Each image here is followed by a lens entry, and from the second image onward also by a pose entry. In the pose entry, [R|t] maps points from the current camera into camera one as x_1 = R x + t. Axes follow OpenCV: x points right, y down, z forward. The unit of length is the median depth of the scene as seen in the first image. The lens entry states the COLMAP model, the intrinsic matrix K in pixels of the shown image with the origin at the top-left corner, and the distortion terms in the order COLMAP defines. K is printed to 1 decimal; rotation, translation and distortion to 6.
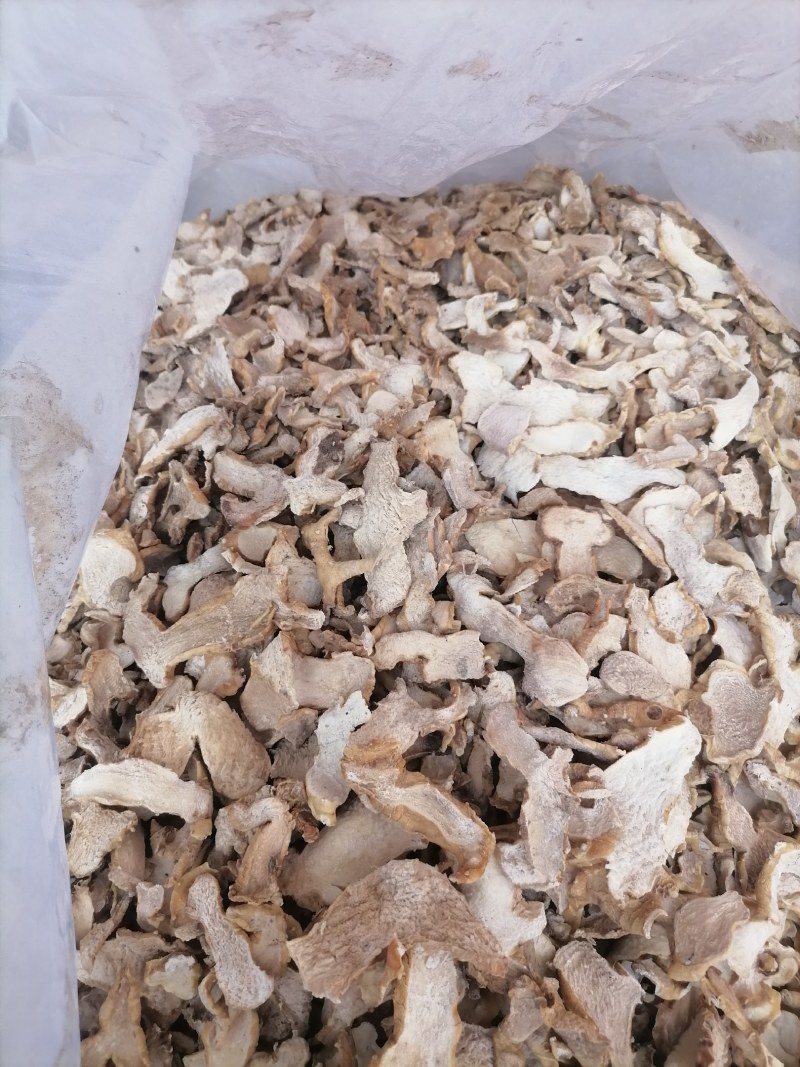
lens RADIAL K [[815.9, 0, 400.8], [0, 815.9, 532.5], [0, 0, 1]] dist [0.003534, -0.002452]
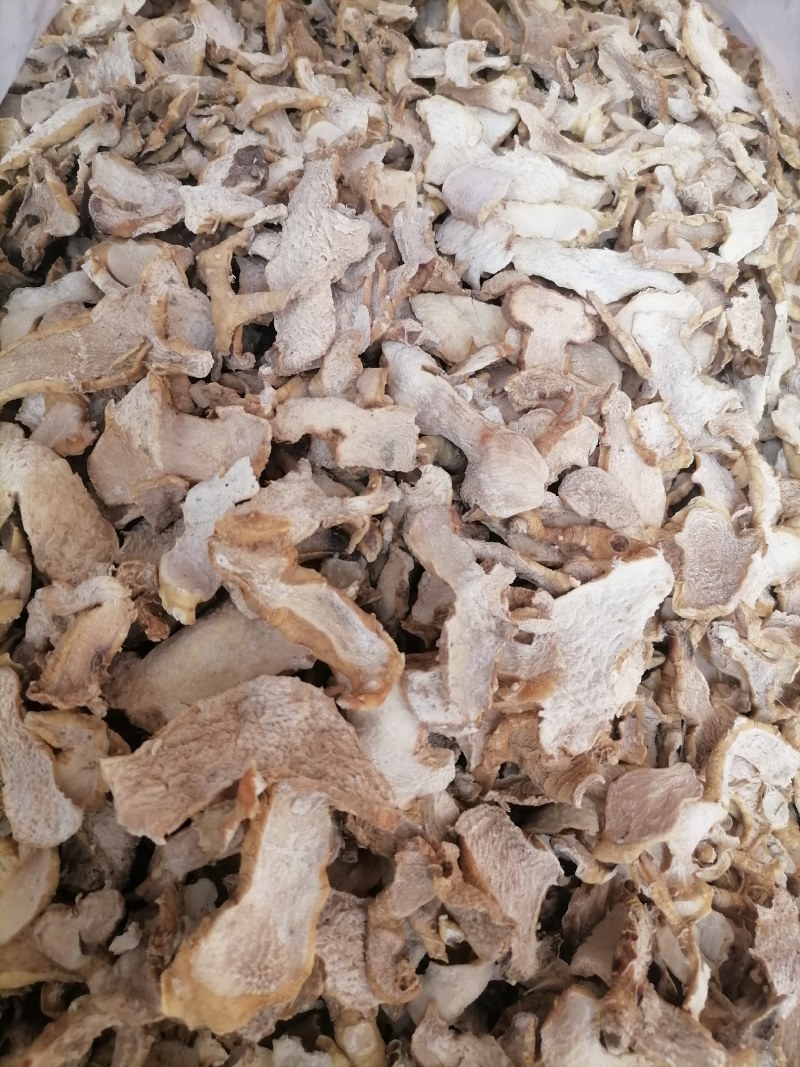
lens RADIAL K [[815.9, 0, 399.2], [0, 815.9, 534.2], [0, 0, 1]] dist [0.003534, -0.002452]
pose [[0.987619, 0.121714, 0.098964, 0.018872], [-0.131344, 0.986537, 0.097433, 0.159603], [-0.085773, -0.109225, 0.990309, 0.228601]]
